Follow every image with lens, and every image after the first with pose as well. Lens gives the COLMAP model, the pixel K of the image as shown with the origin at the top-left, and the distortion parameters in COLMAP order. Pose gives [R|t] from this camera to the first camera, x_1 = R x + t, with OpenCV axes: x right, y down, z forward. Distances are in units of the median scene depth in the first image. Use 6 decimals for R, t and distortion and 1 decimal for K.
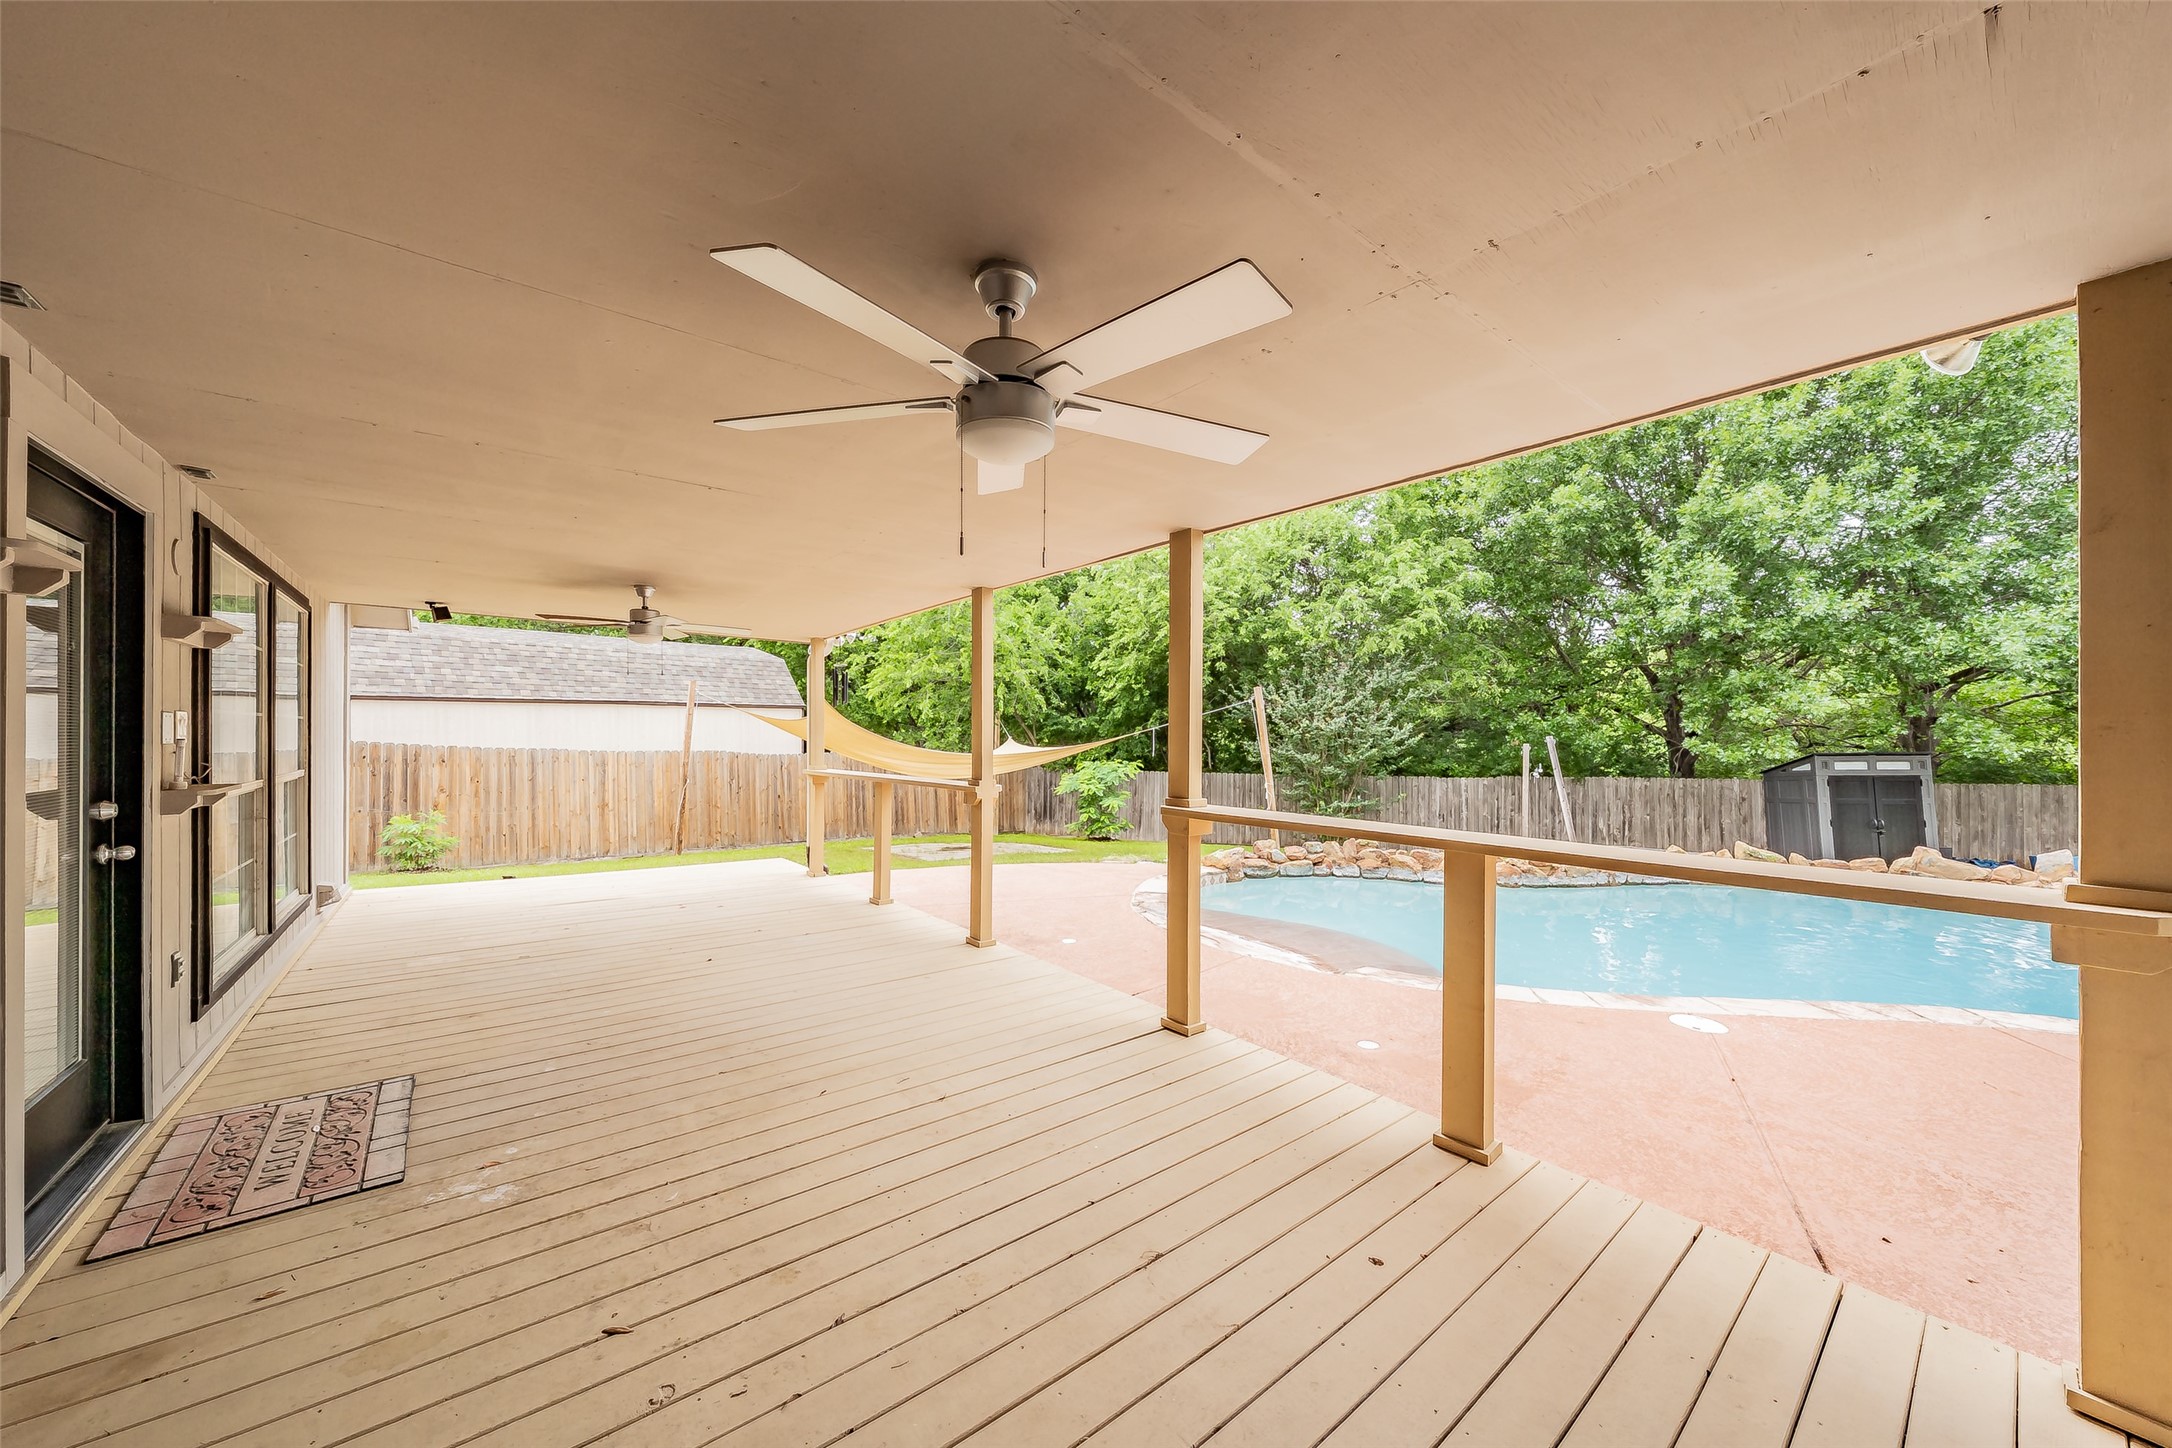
lens RADIAL K [[756.6, 0, 1086.0], [0, 756.6, 724.0], [0, 0, 1]] dist [-0.000192, -0.000099]
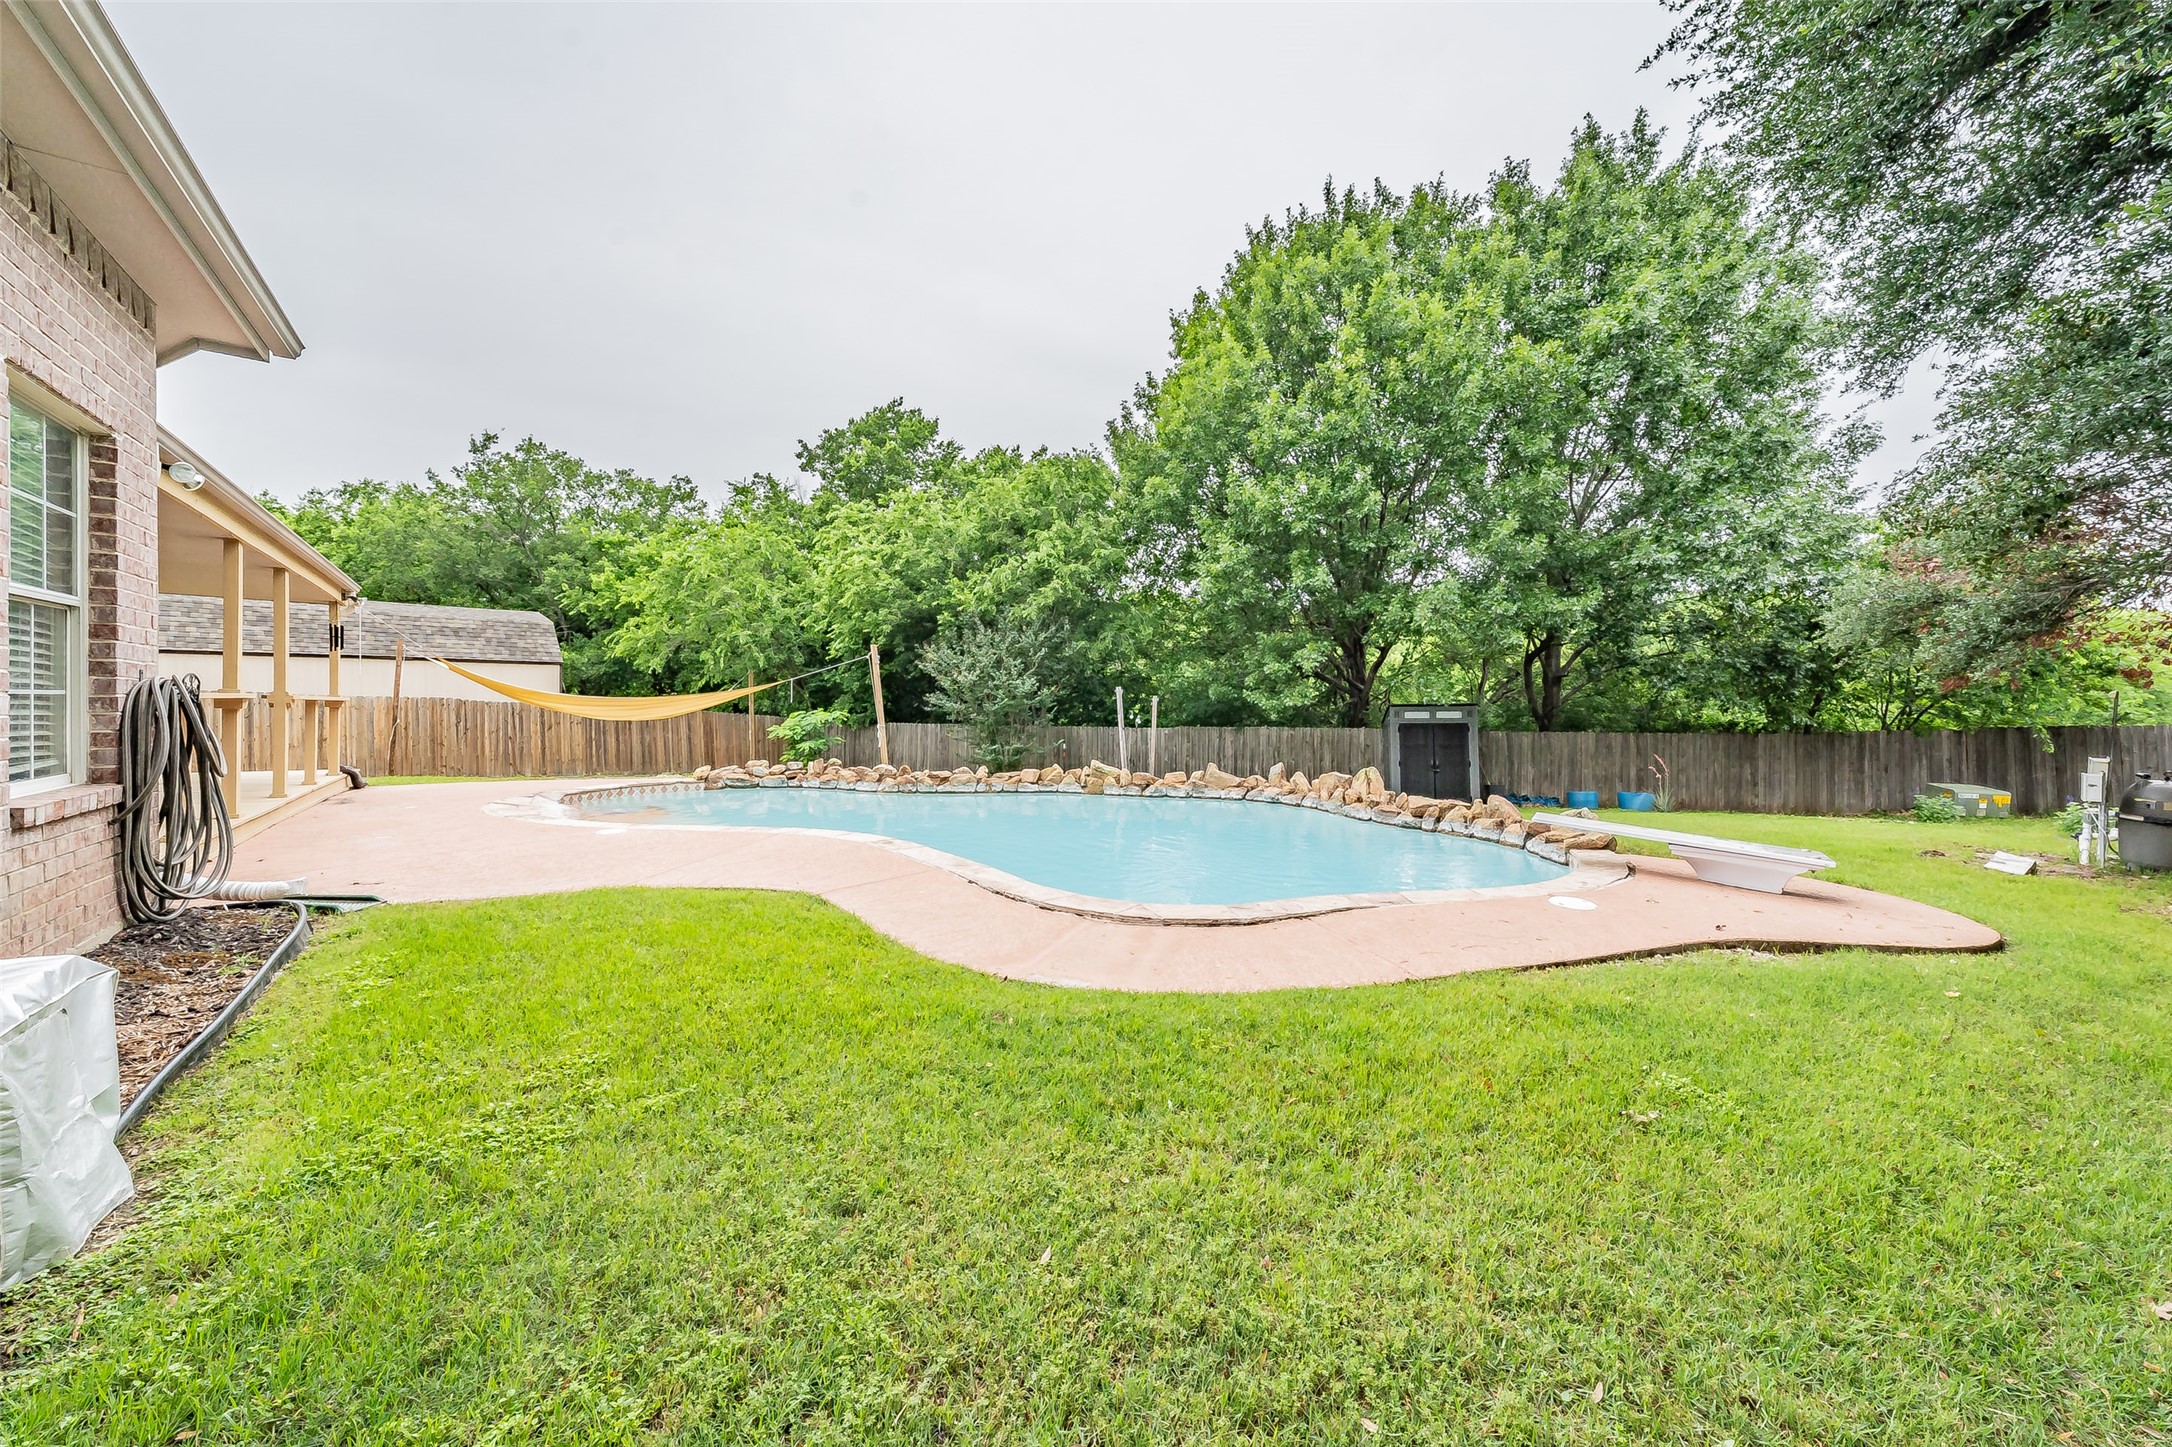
lens RADIAL K [[756.6, 0, 1086.0], [0, 756.6, 723.5], [0, 0, 1]] dist [-0.000192, -0.000099]
pose [[0.999967, 0.003726, -0.007183, 0.517497], [-0.003437, 0.999200, 0.039852, 0.024100], [0.007326, -0.039826, 0.999180, -0.179931]]
